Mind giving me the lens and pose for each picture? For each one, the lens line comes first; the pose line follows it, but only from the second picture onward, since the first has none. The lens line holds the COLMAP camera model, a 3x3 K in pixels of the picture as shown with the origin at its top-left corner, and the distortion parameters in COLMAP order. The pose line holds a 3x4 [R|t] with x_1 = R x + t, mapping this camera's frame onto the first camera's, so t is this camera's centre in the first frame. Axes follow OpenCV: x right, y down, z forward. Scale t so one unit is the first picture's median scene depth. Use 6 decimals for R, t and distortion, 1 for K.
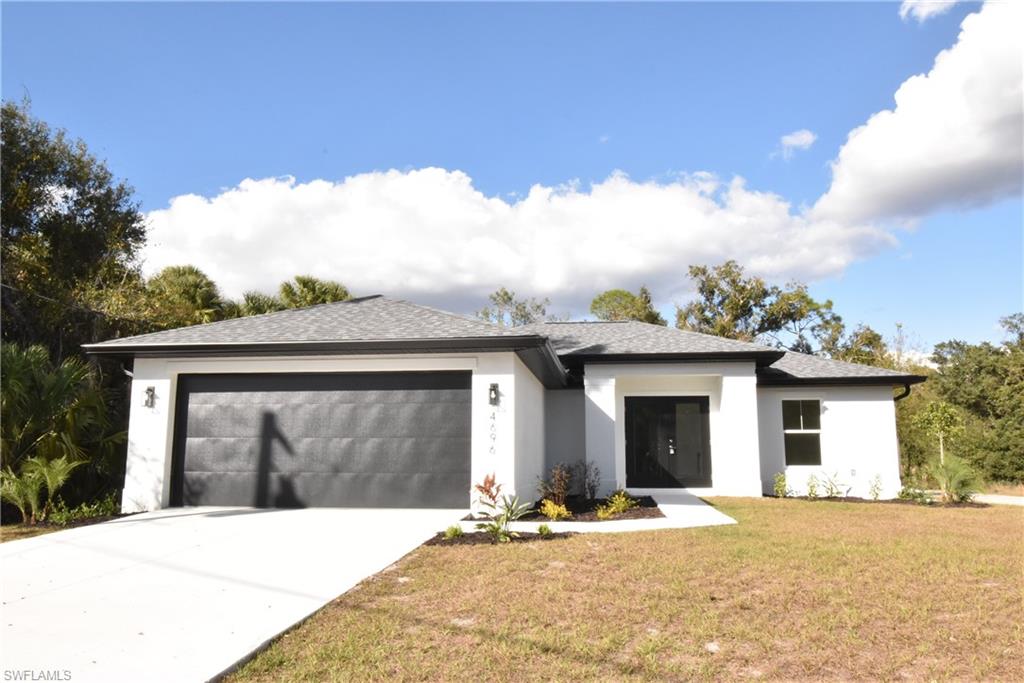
lens RADIAL K [[786.3, 0, 512.0], [0, 786.3, 341.5], [0, 0, 1]] dist [-0.001513, -0.000861]
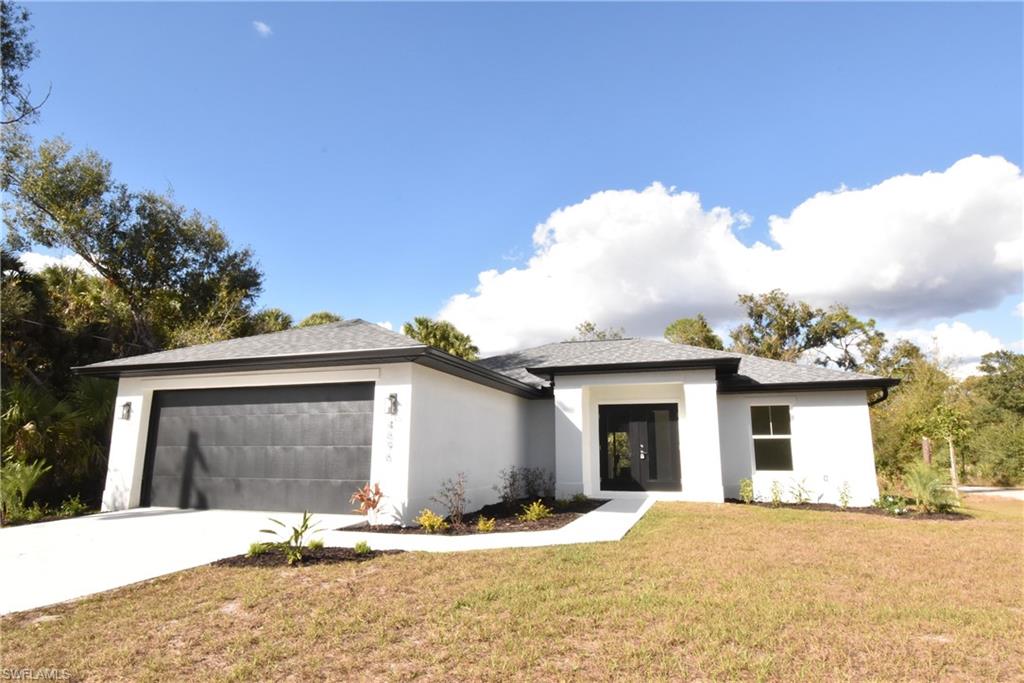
lens RADIAL K [[593.4, 0, 512.0], [0, 593.4, 341.5], [0, 0, 1]] dist [-0.002141, -0.001414]
pose [[0.980248, -0.036201, -0.194430, 0.192995], [0.027864, 0.998578, -0.045445, 0.017166], [0.195799, 0.039130, 0.979863, 0.180064]]
